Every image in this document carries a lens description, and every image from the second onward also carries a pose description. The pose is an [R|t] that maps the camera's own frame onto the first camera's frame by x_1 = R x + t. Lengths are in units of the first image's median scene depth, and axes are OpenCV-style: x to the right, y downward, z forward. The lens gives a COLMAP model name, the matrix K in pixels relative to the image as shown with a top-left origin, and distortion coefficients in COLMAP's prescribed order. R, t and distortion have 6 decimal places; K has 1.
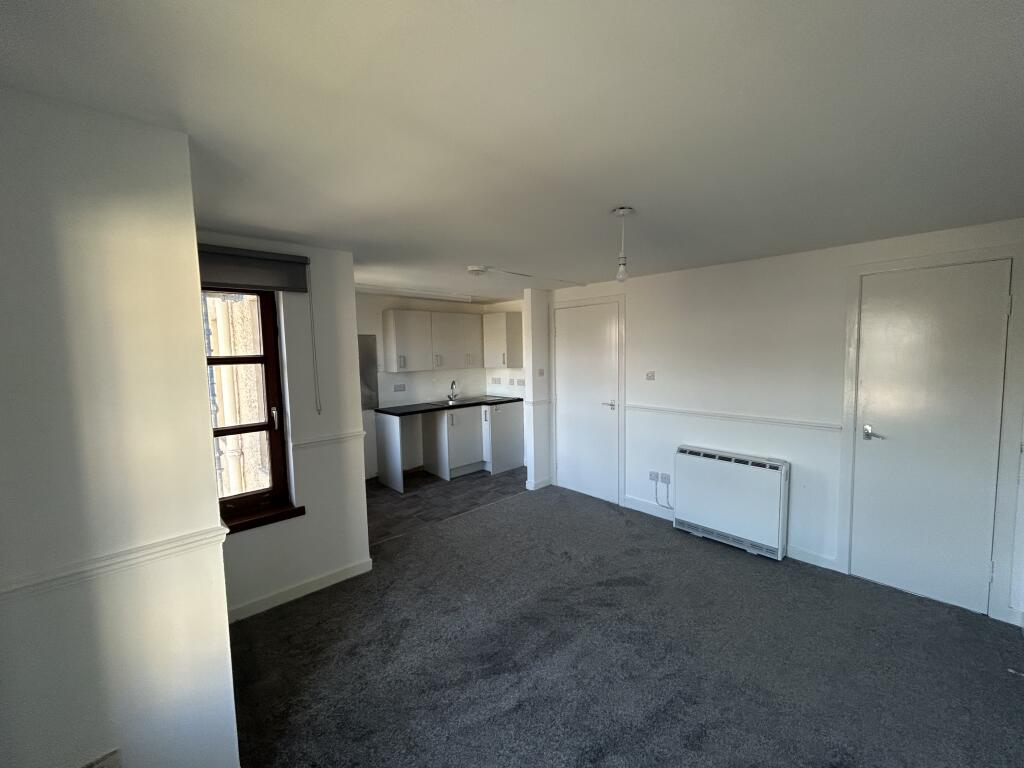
lens RADIAL K [[411.8, 0, 509.7], [0, 411.8, 382.5], [0, 0, 1]] dist [0.000338, 0.000077]
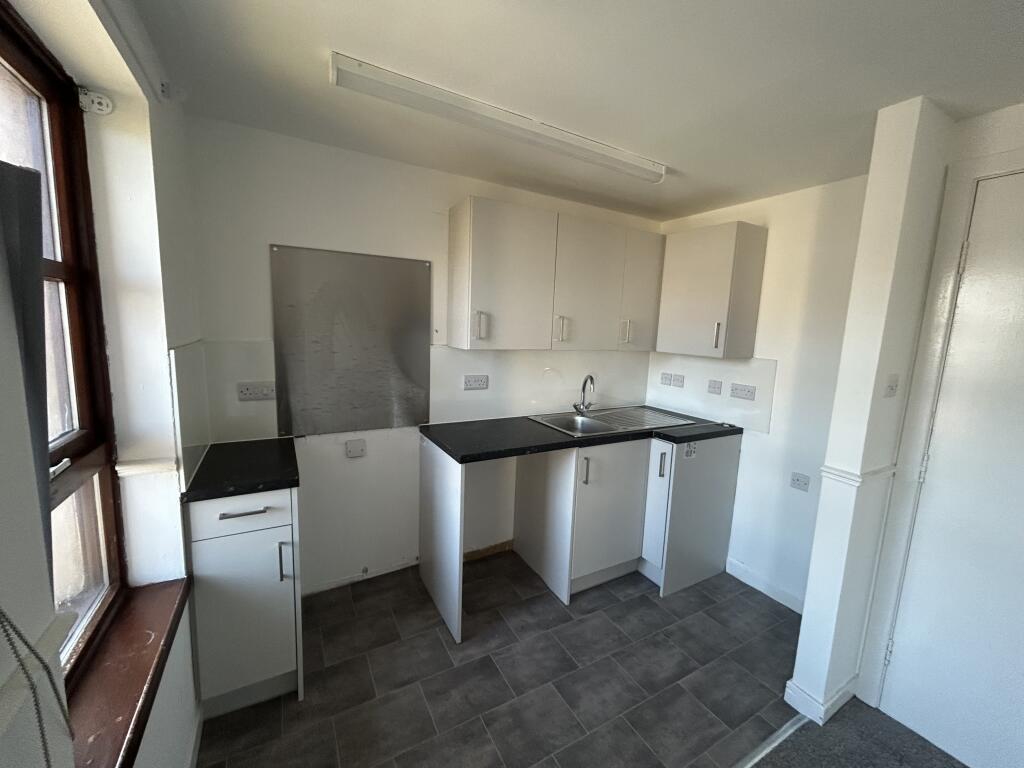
lens RADIAL K [[411.8, 0, 513.9], [0, 411.8, 382.4], [0, 0, 1]] dist [0.000338, 0.000077]
pose [[0.972815, 0.091558, -0.212715, -0.128082], [-0.078795, 0.994587, 0.067741, -0.022573], [0.217766, -0.049139, 0.974763, 0.560569]]
